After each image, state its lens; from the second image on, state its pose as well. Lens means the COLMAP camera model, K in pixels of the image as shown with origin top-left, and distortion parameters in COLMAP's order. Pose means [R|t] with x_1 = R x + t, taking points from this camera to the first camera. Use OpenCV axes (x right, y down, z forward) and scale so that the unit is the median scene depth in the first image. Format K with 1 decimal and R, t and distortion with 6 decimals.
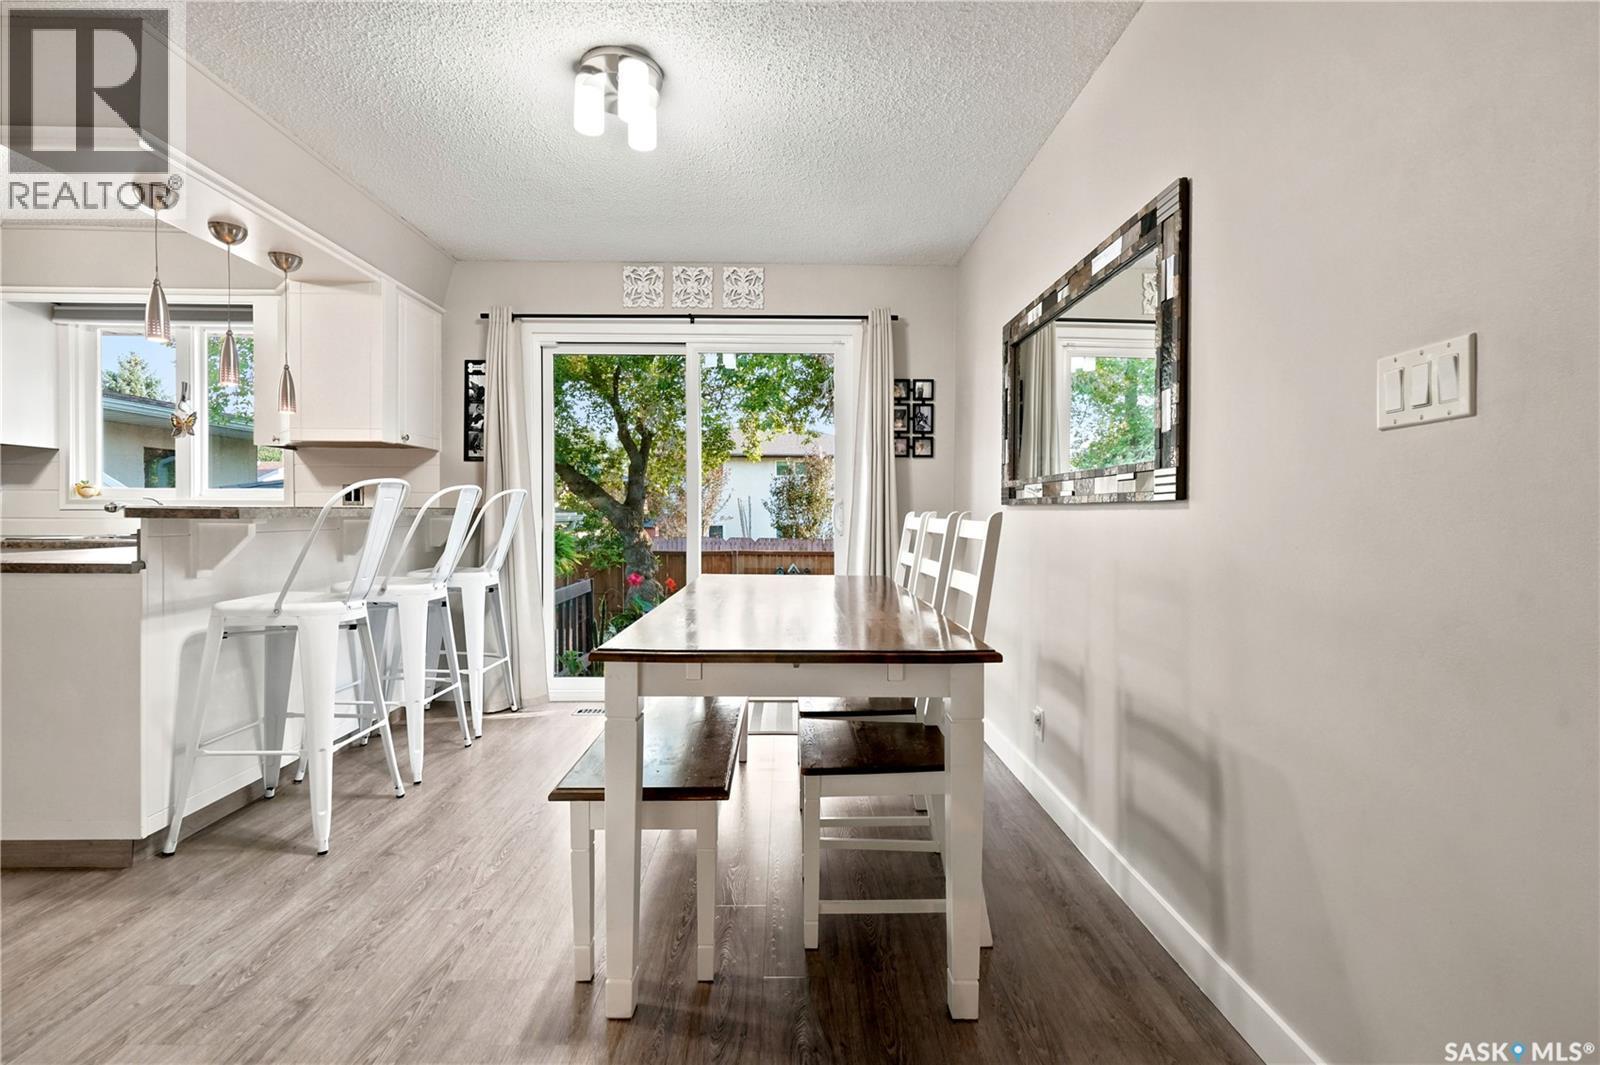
lens RADIAL K [[726.1, 0, 802.1], [0, 726.1, 513.6], [0, 0, 1]] dist [-0.001567, 0.000296]
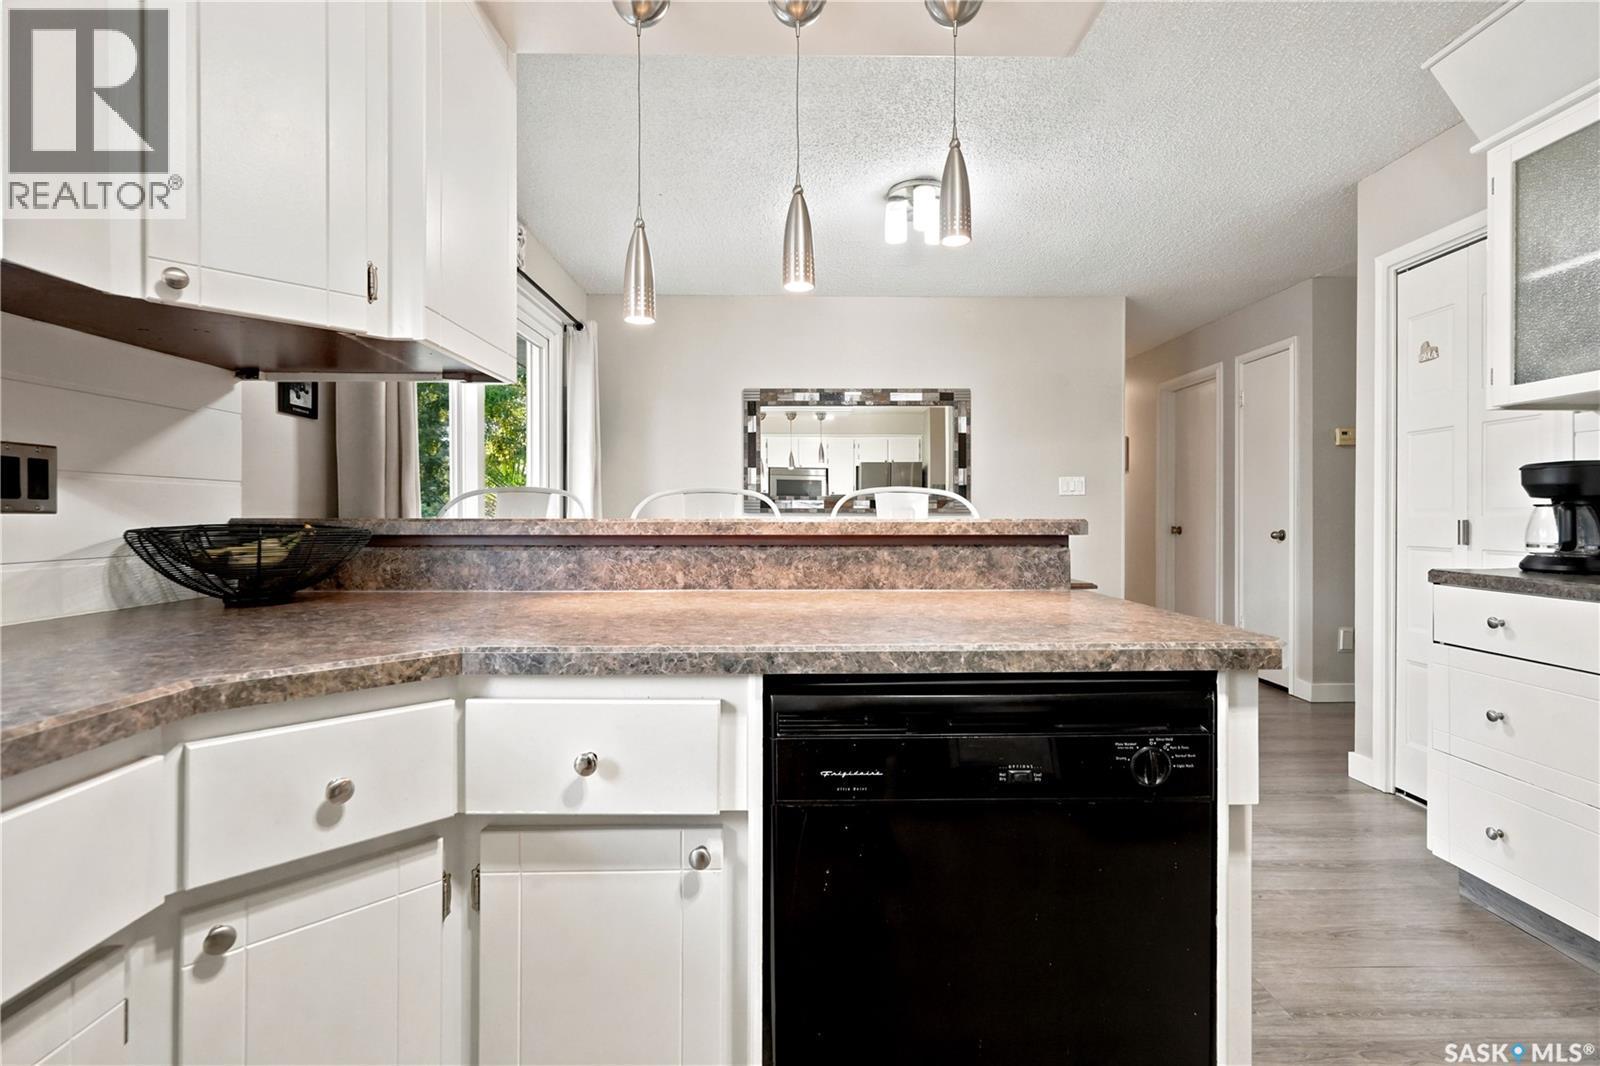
lens RADIAL K [[737.1, 0, 798.4], [0, 737.1, 519.2], [0, 0, 1]] dist [-0.001479, 0.000087]
pose [[0.014661, -0.011942, 0.999821, -0.923740], [0.003768, 0.999922, 0.011888, -0.011475], [-0.999885, 0.003594, 0.014704, 0.688892]]
